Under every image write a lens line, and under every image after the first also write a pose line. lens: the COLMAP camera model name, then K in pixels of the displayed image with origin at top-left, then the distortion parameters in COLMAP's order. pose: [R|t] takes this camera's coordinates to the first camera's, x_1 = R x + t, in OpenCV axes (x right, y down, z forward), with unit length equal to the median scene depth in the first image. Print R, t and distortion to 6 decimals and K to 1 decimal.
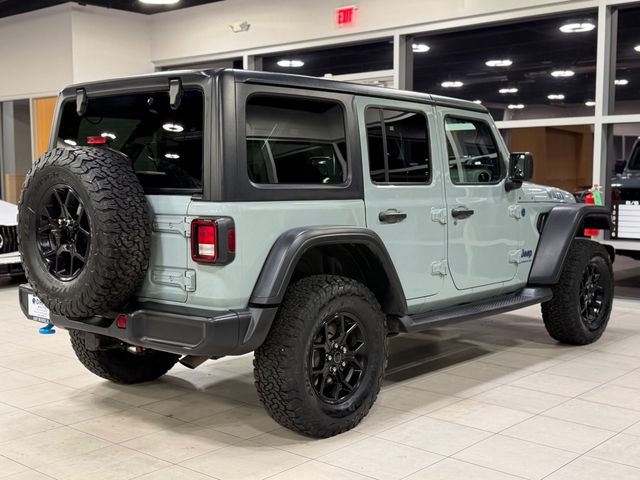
lens RADIAL K [[821.7, 0, 319.4], [0, 821.7, 240.4], [0, 0, 1]] dist [0.128042, 0.000000]
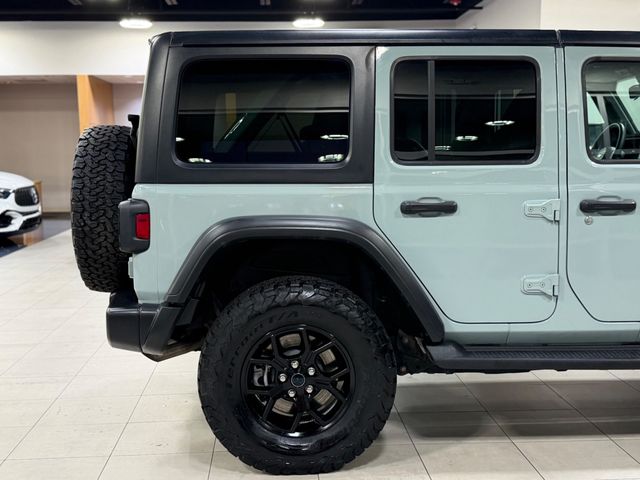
lens RADIAL K [[843.3, 0, 320.0], [0, 843.3, 243.7], [0, 0, 1]] dist [0.124660, 0.000000]
pose [[0.704700, 0.073933, -0.705643, 0.561720], [-0.047769, 0.997243, 0.056779, -0.035474], [0.707896, -0.006305, 0.706289, 0.398106]]
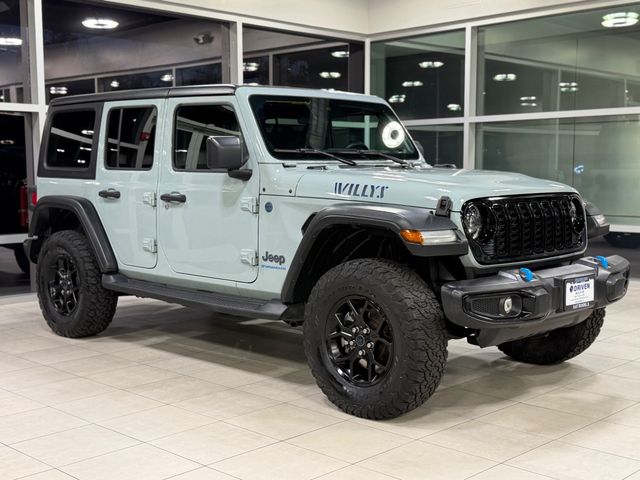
lens RADIAL K [[830.2, 0, 318.9], [0, 830.2, 238.3], [0, 0, 1]] dist [0.175174, 0.000000]
pose [[-0.049576, 0.083112, -0.995306, 1.380778], [-0.083233, 0.992721, 0.087042, -0.102126], [0.995296, 0.087158, -0.042298, 1.393598]]
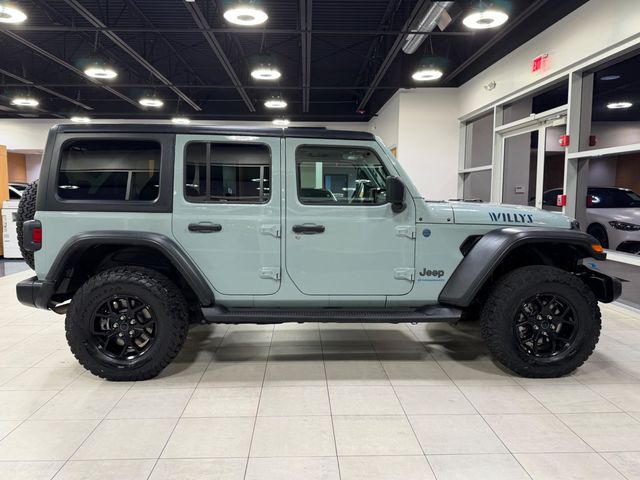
lens RADIAL K [[484.5, 0, 316.9], [0, 484.5, 234.8], [0, 0, 1]] dist [0.070533, -0.057904]
pose [[0.686970, 0.067728, -0.723523, 0.762314], [-0.065010, 0.997383, 0.031638, -0.053812], [0.723772, 0.025302, 0.689575, 0.610533]]
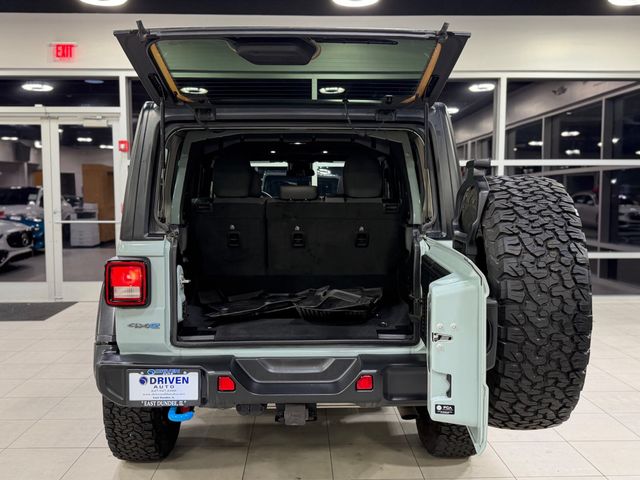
lens RADIAL K [[628.7, 0, 316.9], [0, 628.7, 231.0], [0, 0, 1]] dist [0.031690, 0.000000]
pose [[0.732998, -0.037013, 0.679223, -0.622402], [0.056728, 0.998366, -0.006814, -0.050929], [-0.677861, 0.043526, 0.733900, 0.476415]]
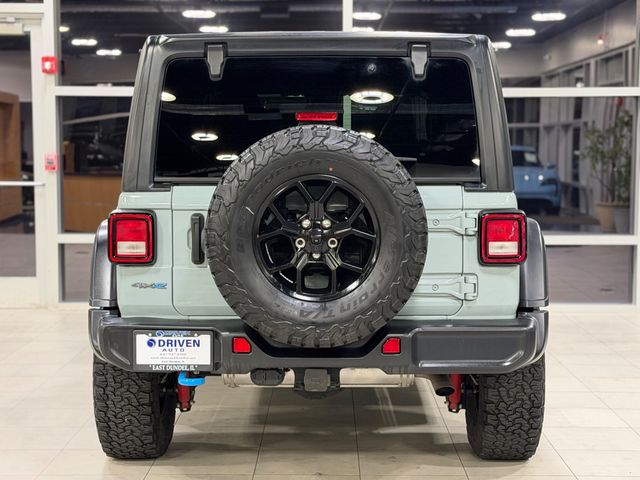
lens RADIAL K [[1245.6, 0, 319.5], [0, 1245.6, 244.9], [0, 0, 1]] dist [0.097261, 0.000000]
pose [[0.754616, -0.048520, 0.654370, -0.931445], [0.051547, 0.998564, 0.014598, -0.017435], [-0.654139, 0.022715, 0.756033, 0.121074]]
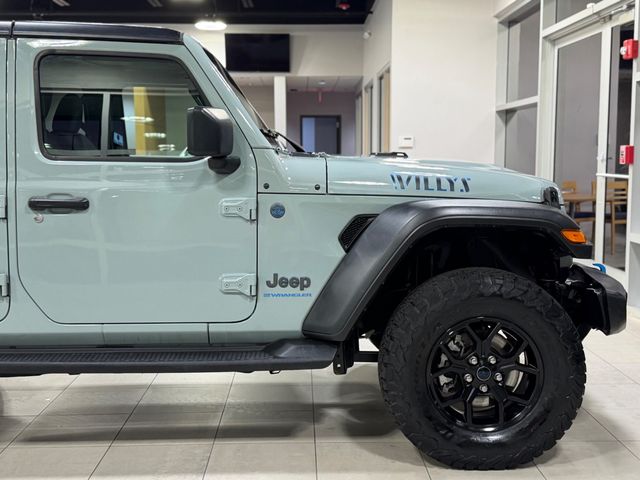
lens RADIAL K [[821.7, 0, 321.0], [0, 821.7, 225.3], [0, 0, 1]] dist [0.128042, 0.000000]
pose [[0.681900, 0.068844, -0.728199, 0.886166], [-0.060262, 0.997464, 0.037870, -0.060918], [0.728959, 0.018059, 0.684319, 0.799312]]
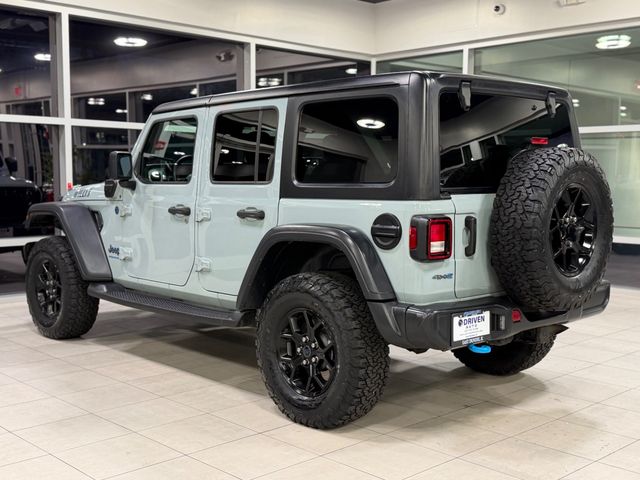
lens RADIAL K [[783.9, 0, 324.8], [0, 783.9, 240.9], [0, 0, 1]] dist [0.127623, 0.000000]
pose [[0.080604, -0.081816, 0.993383, -1.168862], [0.075133, 0.994289, 0.075794, -0.083885], [-0.993910, 0.068527, 0.086291, 1.083127]]
